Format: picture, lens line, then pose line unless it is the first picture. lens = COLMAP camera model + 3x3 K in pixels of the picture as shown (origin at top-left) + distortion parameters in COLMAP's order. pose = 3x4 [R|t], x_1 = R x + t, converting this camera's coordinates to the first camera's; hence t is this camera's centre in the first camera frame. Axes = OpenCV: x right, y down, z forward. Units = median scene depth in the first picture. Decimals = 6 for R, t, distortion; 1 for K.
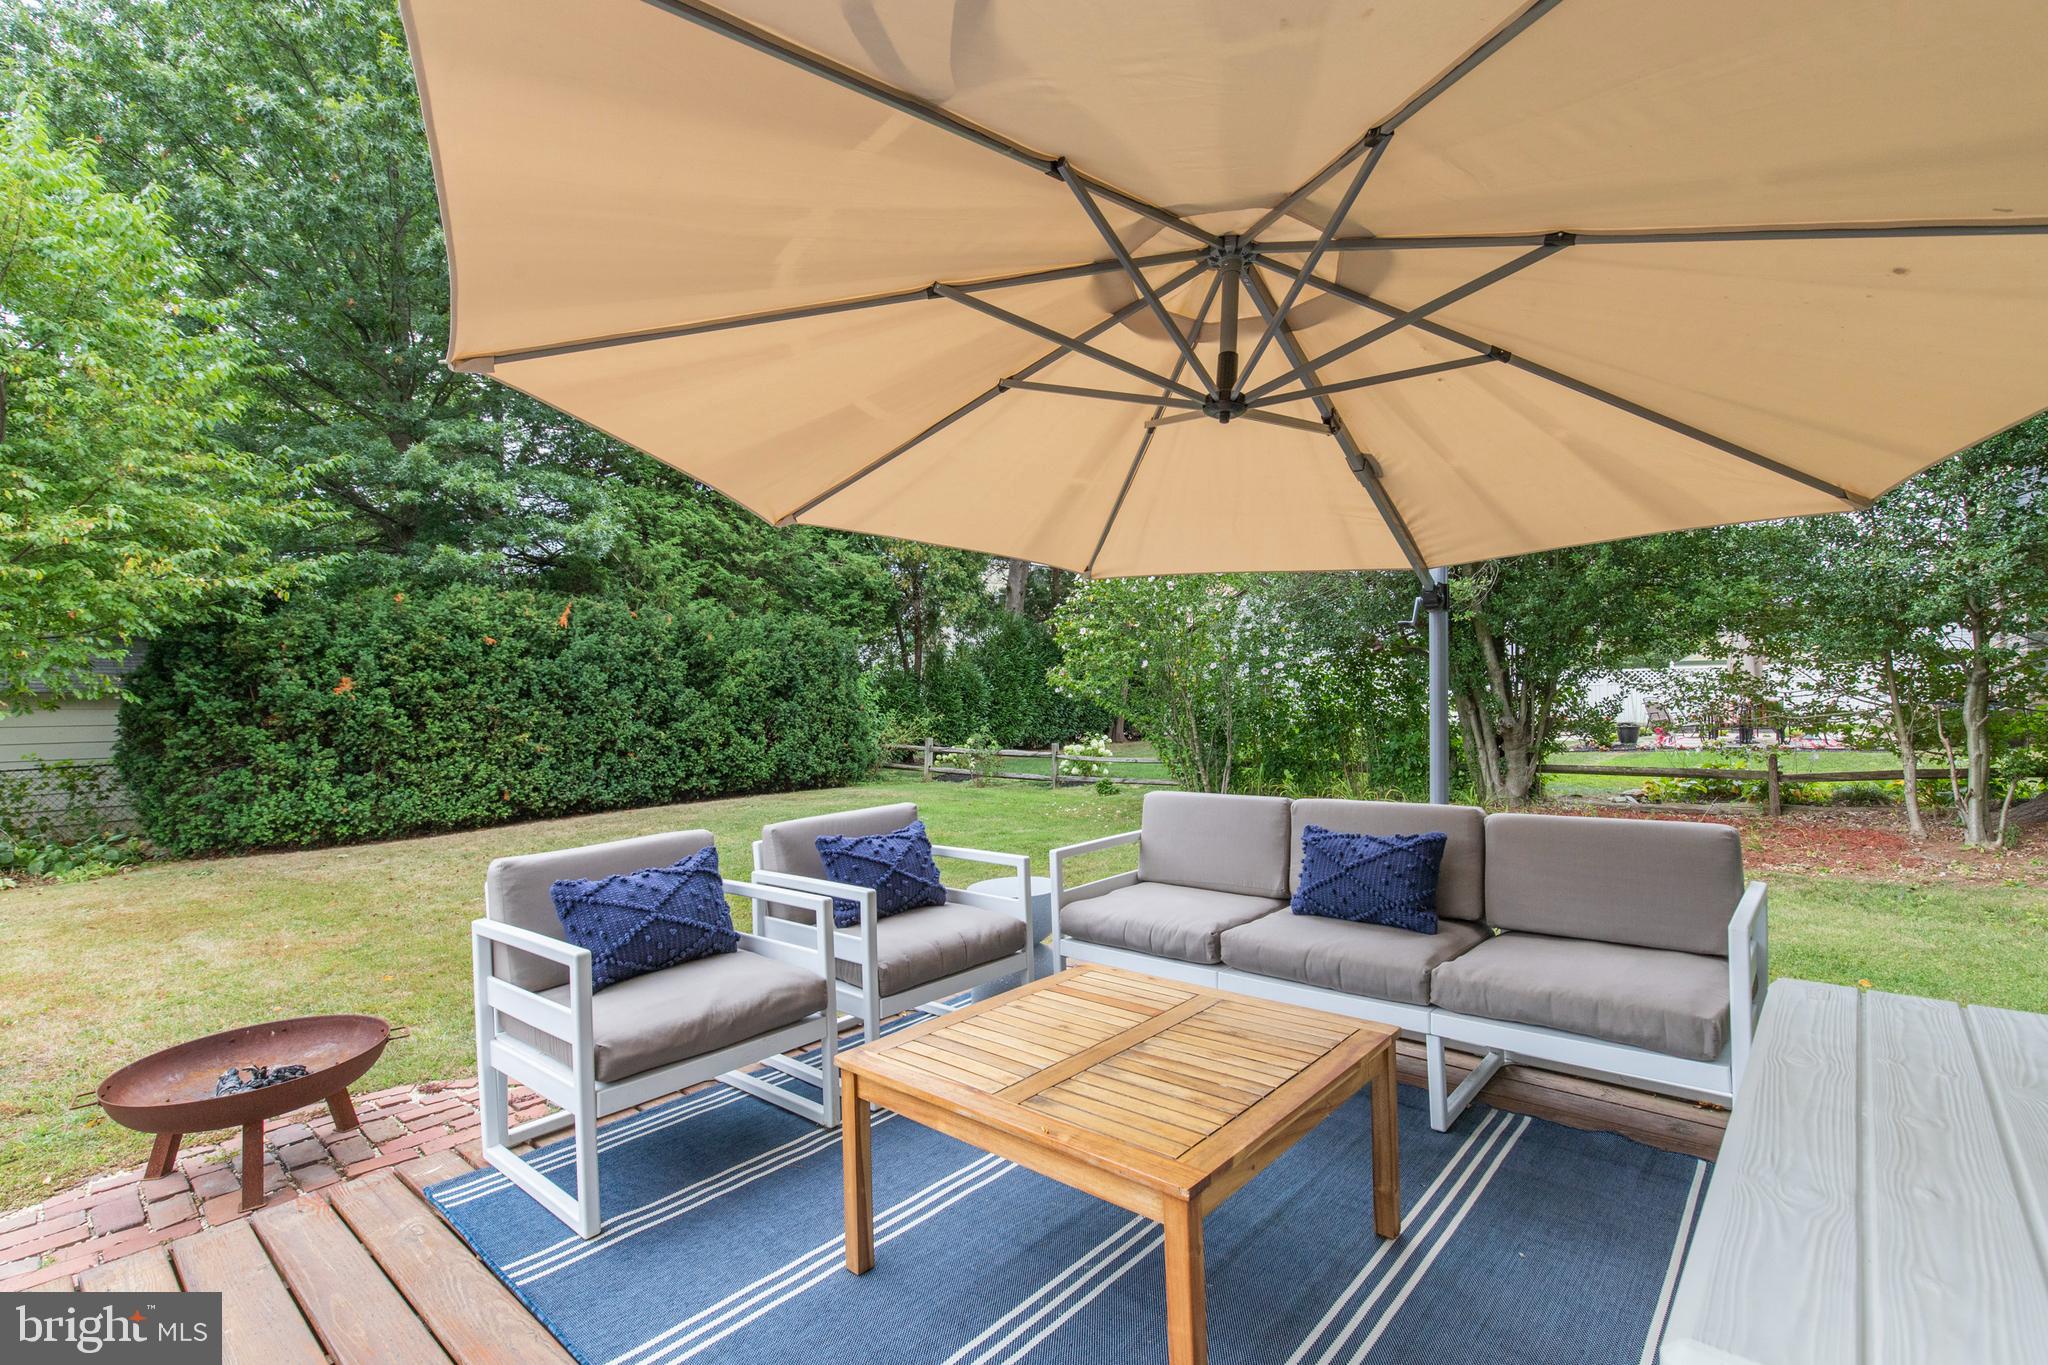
lens RADIAL K [[929.7, 0, 1023.7], [0, 929.7, 685.8], [0, 0, 1]] dist [0.009083, -0.000082]
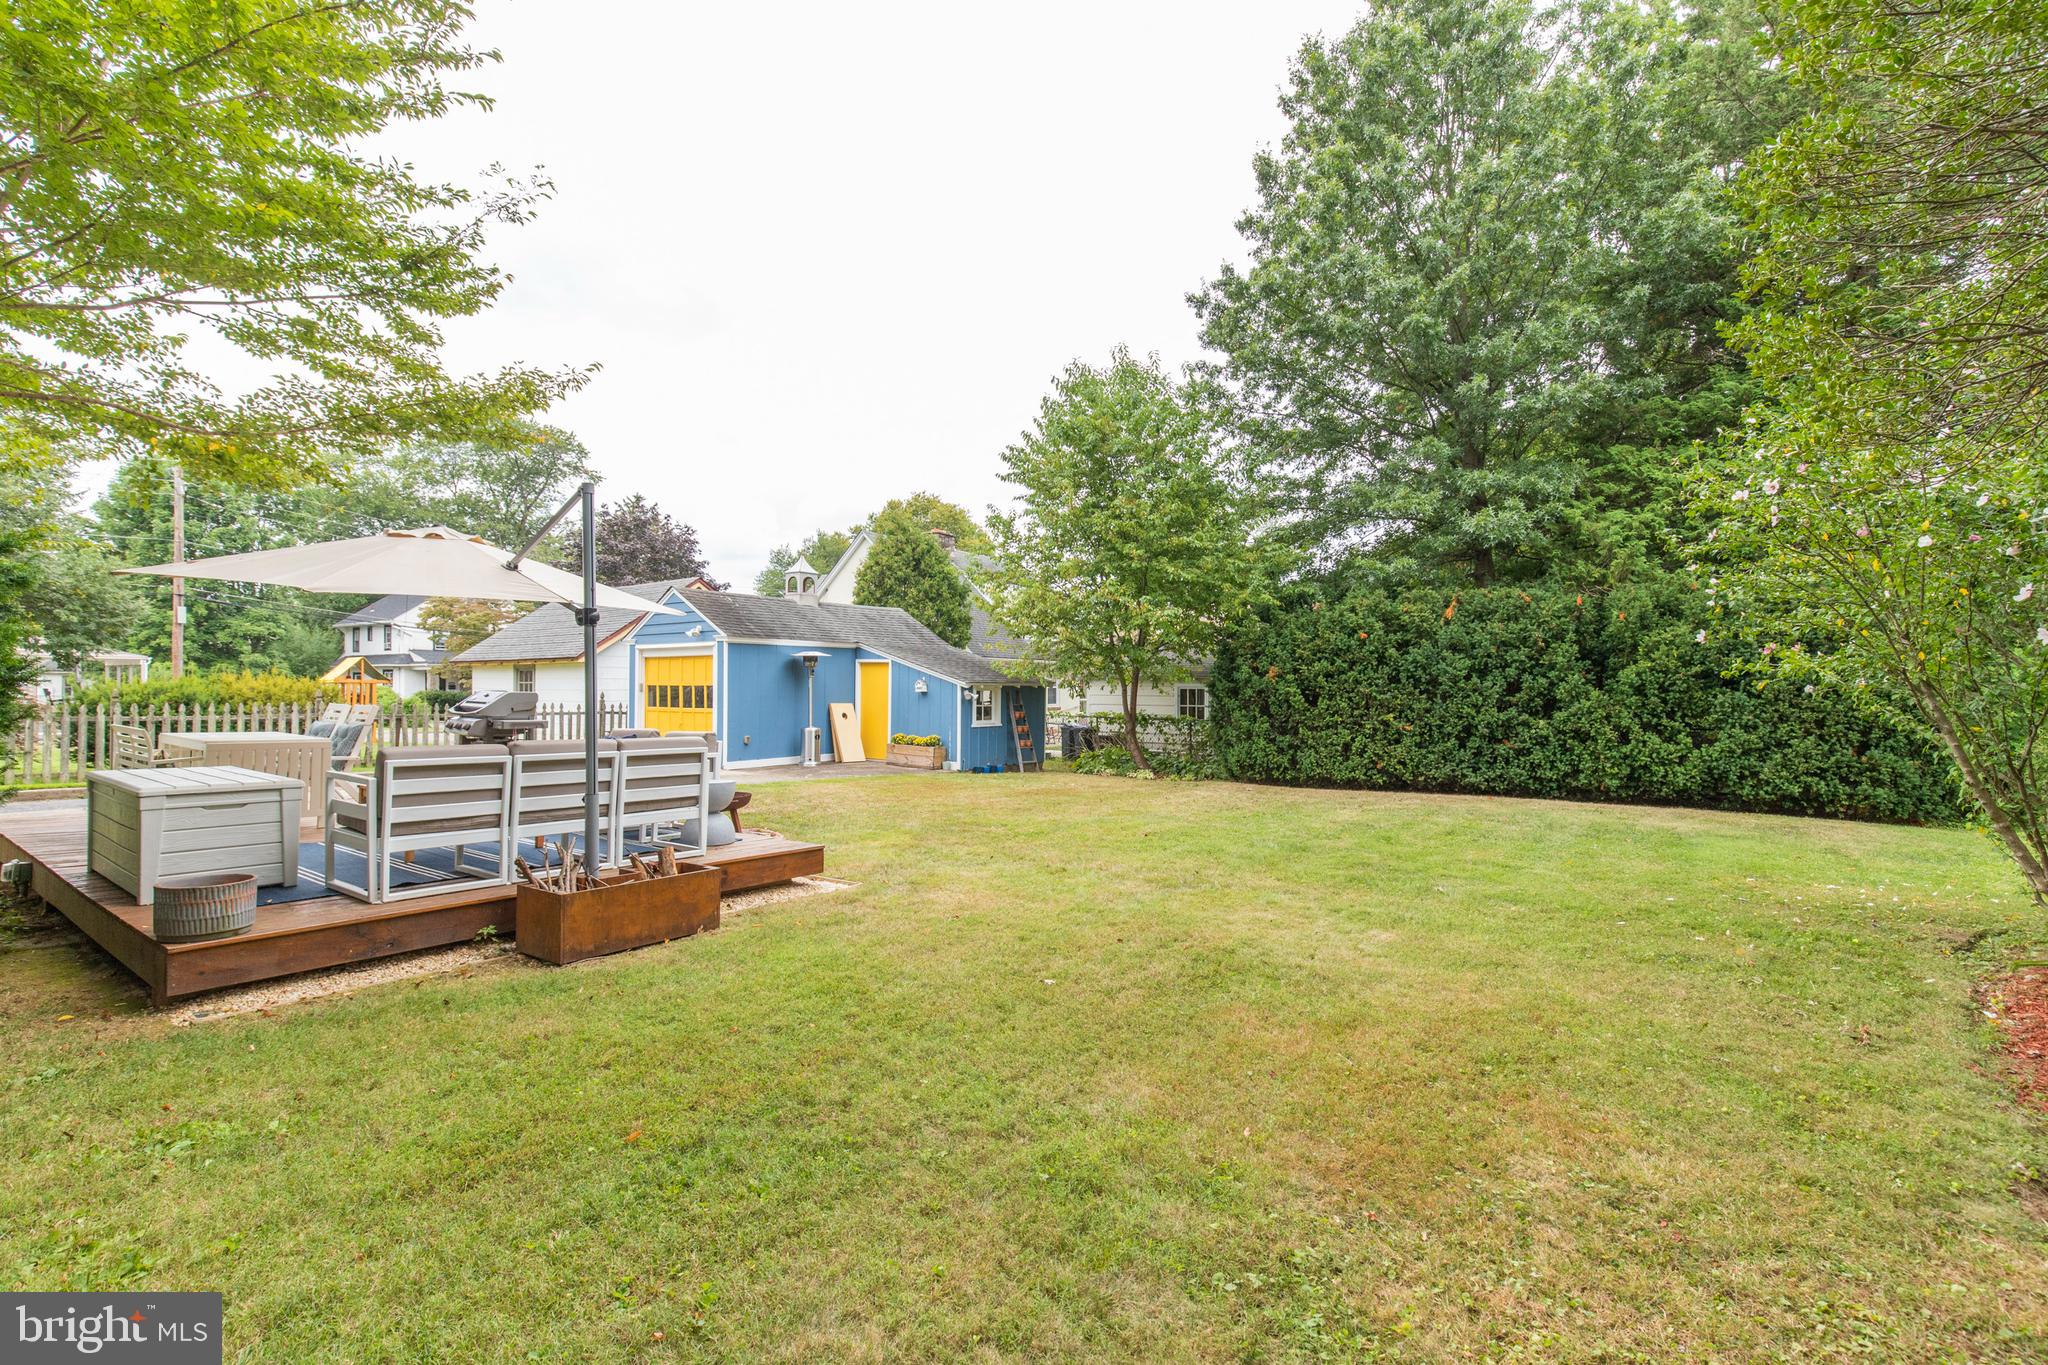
lens RADIAL K [[929.7, 0, 1024.3], [0, 929.7, 684.4], [0, 0, 1]] dist [0.009083, -0.000082]
pose [[0.077205, 0.003607, -0.997009, 0.586255], [-0.003788, 0.999987, 0.003325, 0.012301], [0.997008, 0.003520, 0.077217, 0.449221]]
